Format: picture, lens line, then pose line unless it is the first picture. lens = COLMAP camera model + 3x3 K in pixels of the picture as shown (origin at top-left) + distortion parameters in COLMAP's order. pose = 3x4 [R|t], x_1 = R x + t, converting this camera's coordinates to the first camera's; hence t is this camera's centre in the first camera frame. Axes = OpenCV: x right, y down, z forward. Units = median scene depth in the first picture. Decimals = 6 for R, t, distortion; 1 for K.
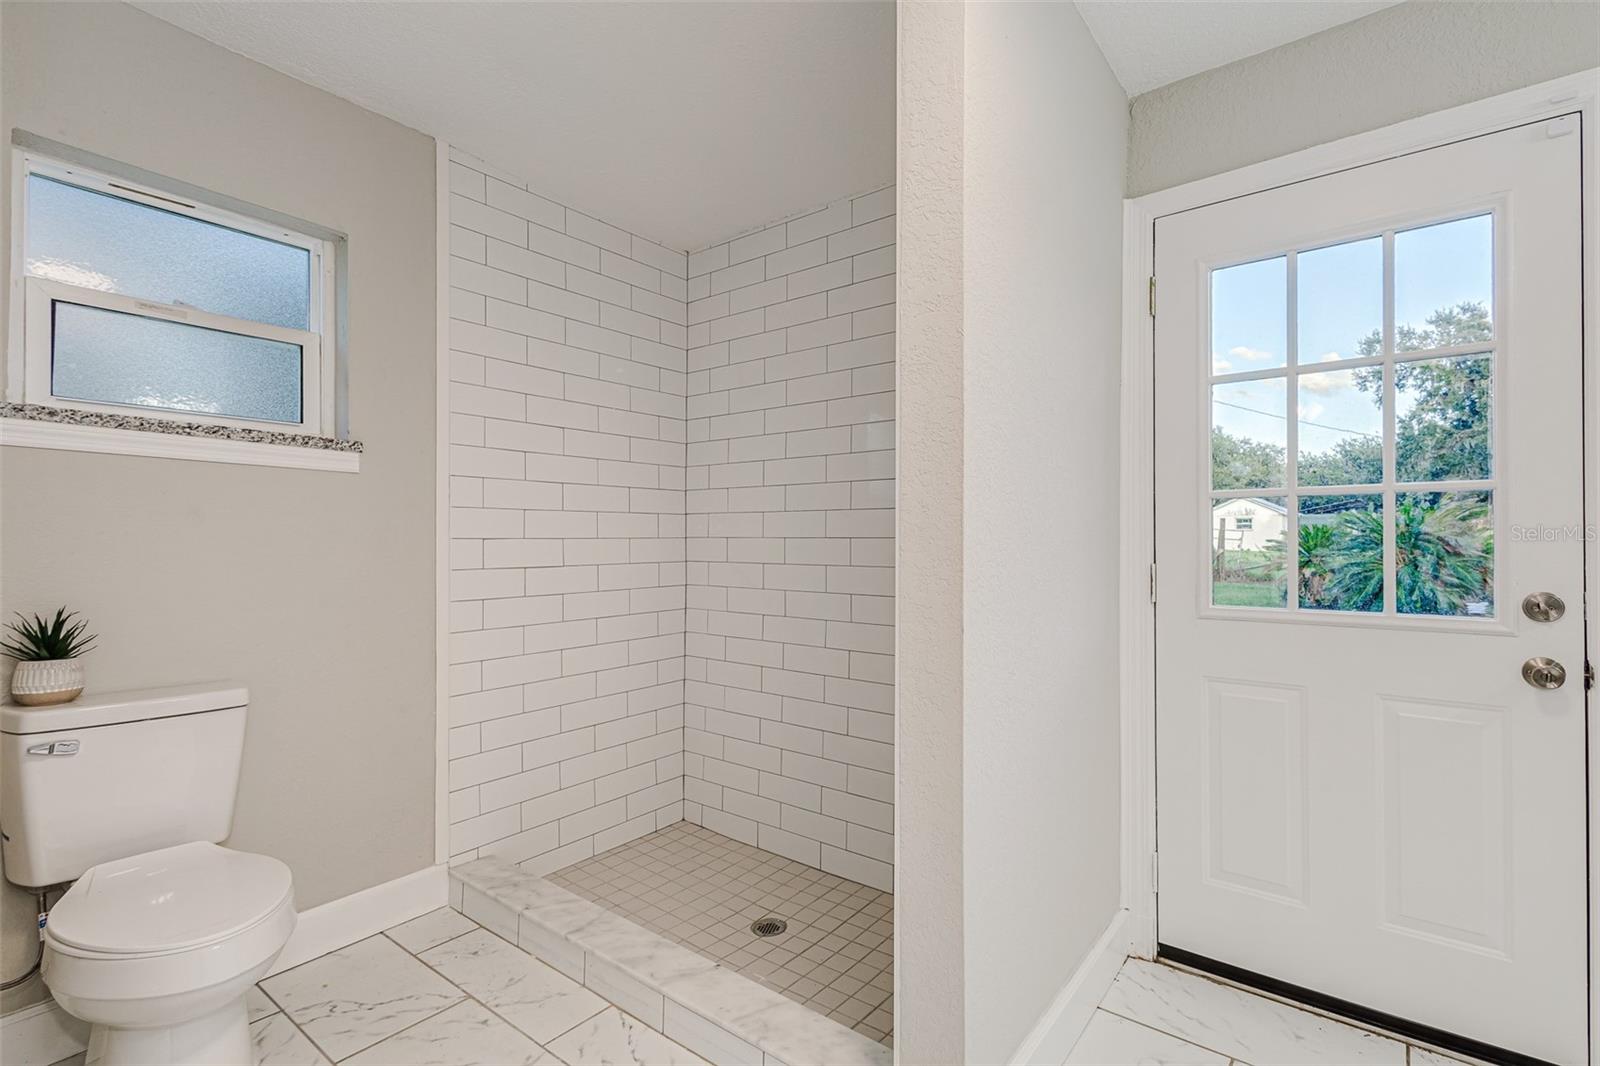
lens RADIAL K [[755.3, 0, 804.4], [0, 755.3, 536.3], [0, 0, 1]] dist [0.021163, -0.003246]
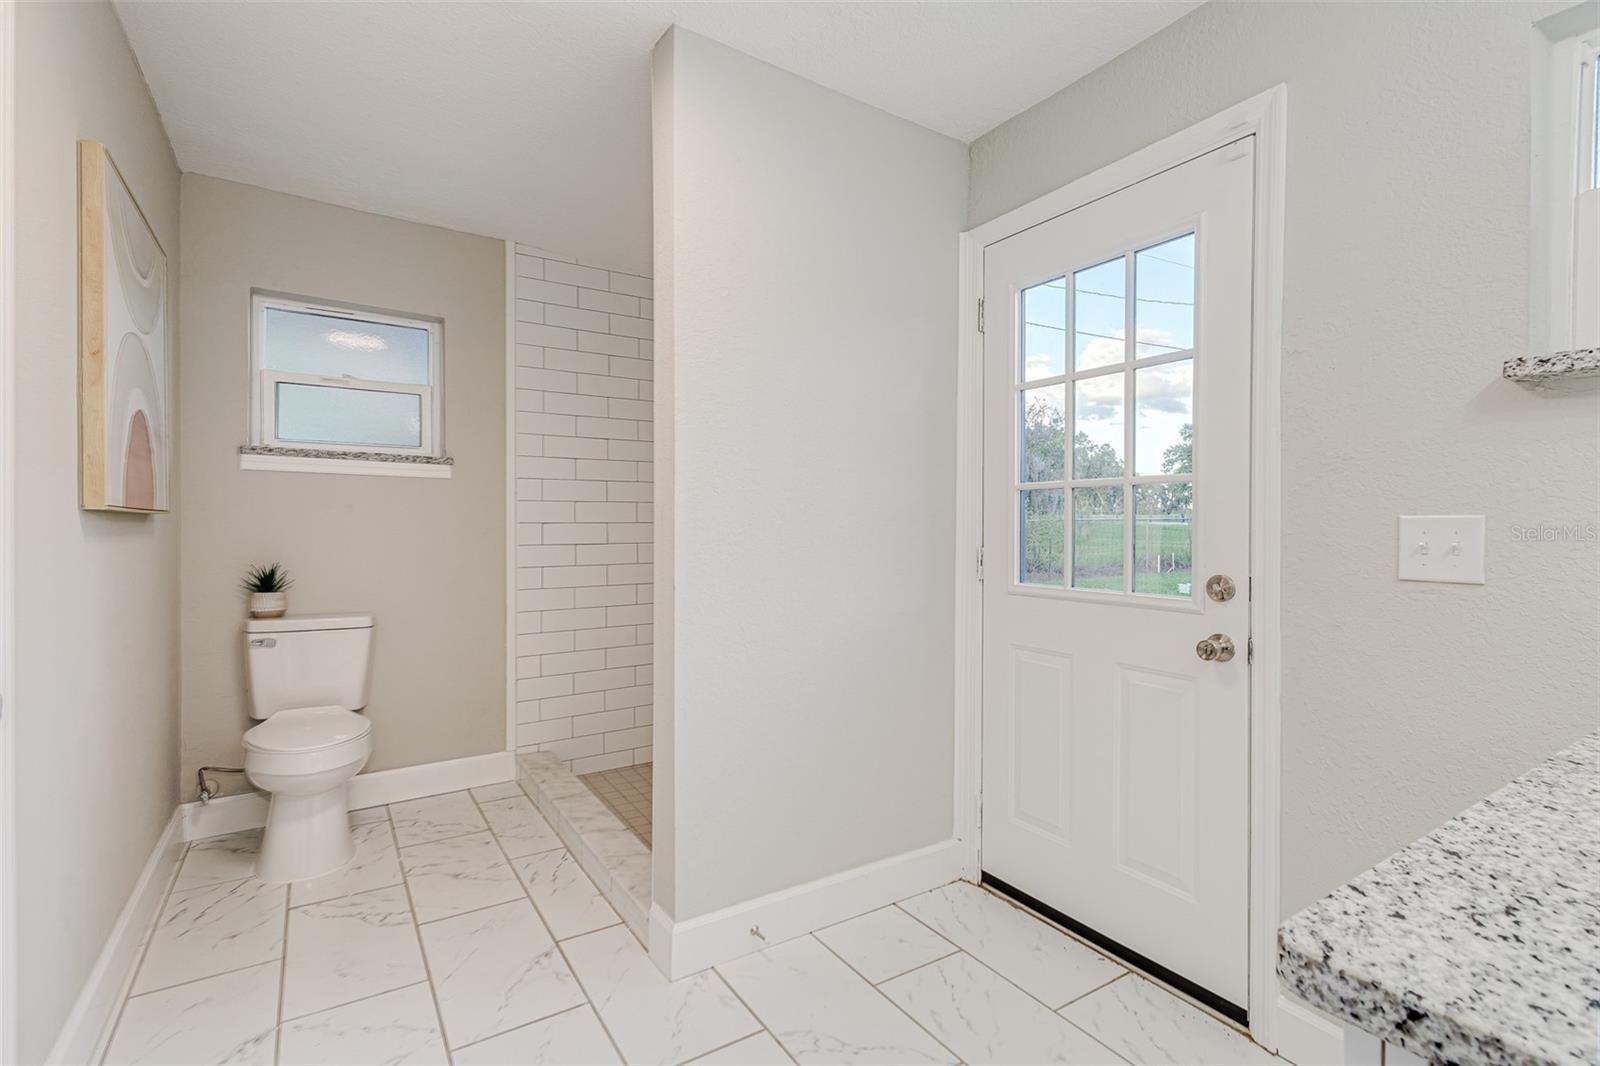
lens RADIAL K [[755.3, 0, 800.9], [0, 755.3, 533.2], [0, 0, 1]] dist [0.021163, -0.003246]
pose [[0.943831, 0.007049, -0.330354, 0.580657], [-0.001062, 0.999832, 0.018301, -0.005366], [0.330427, -0.016922, 0.943680, -0.181389]]
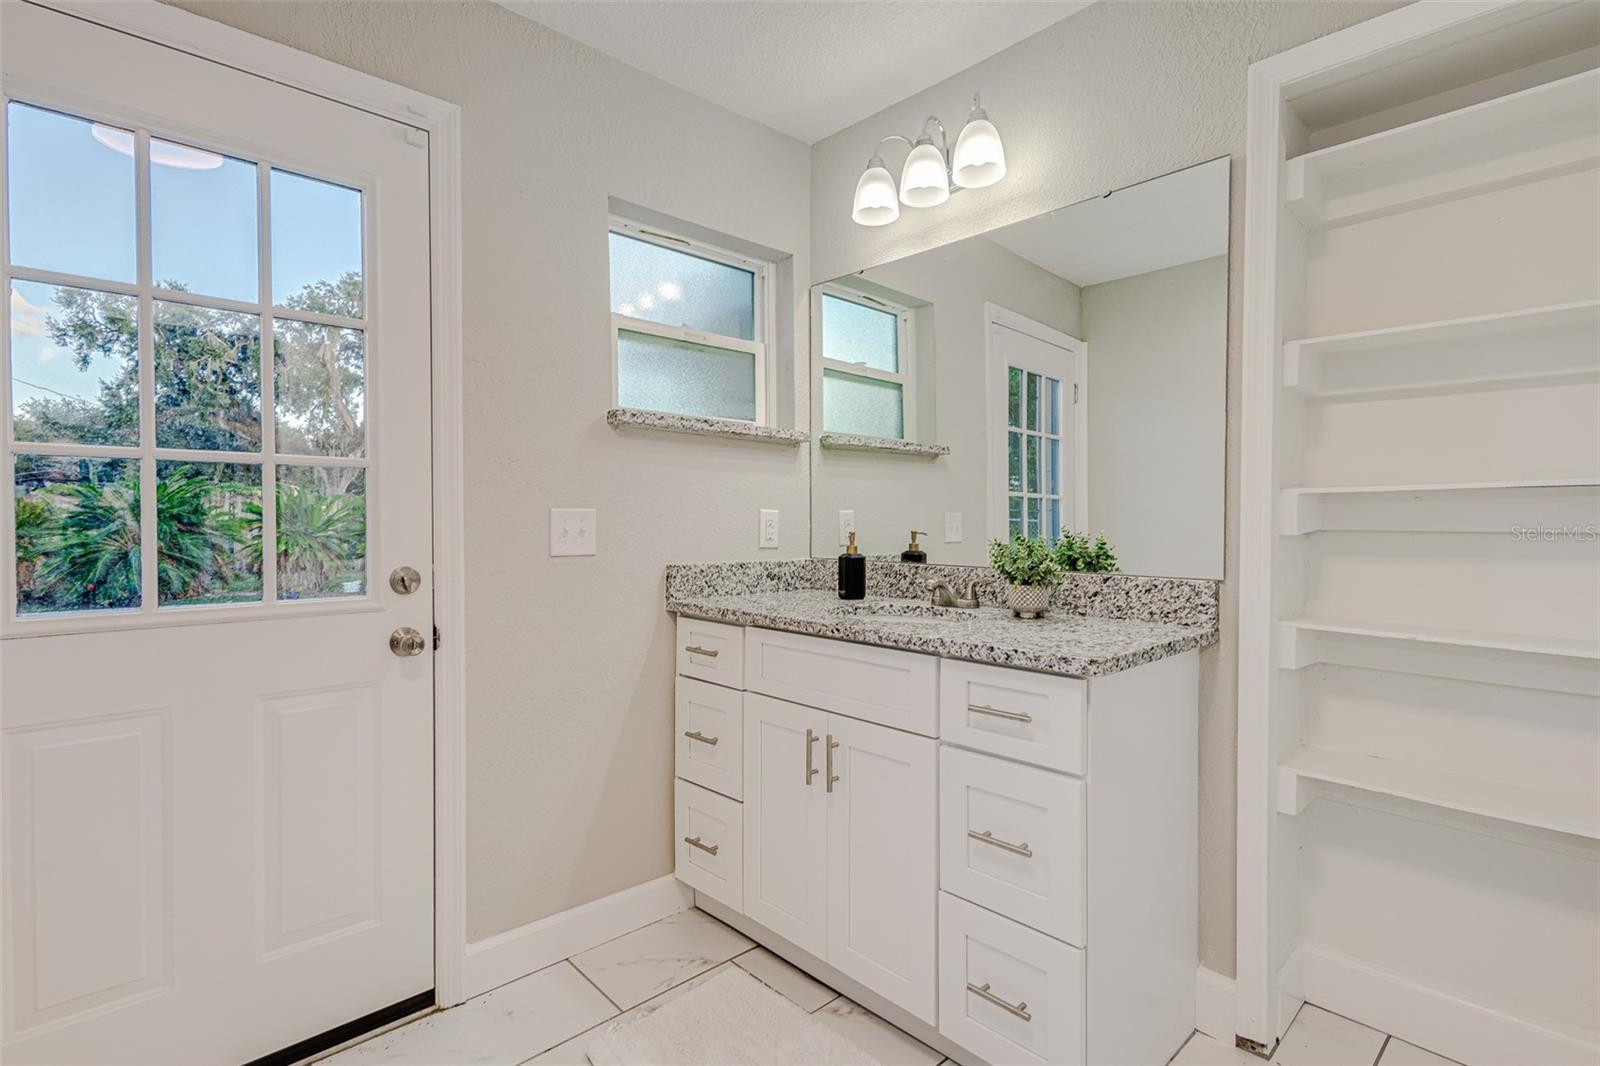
lens RADIAL K [[755.3, 0, 792.0], [0, 755.3, 530.6], [0, 0, 1]] dist [0.021163, -0.003246]
pose [[0.161217, -0.016737, 0.986777, -0.000942], [-0.005780, 0.999823, 0.017903, -0.000001], [-0.986902, -0.008589, 0.161091, 0.227330]]
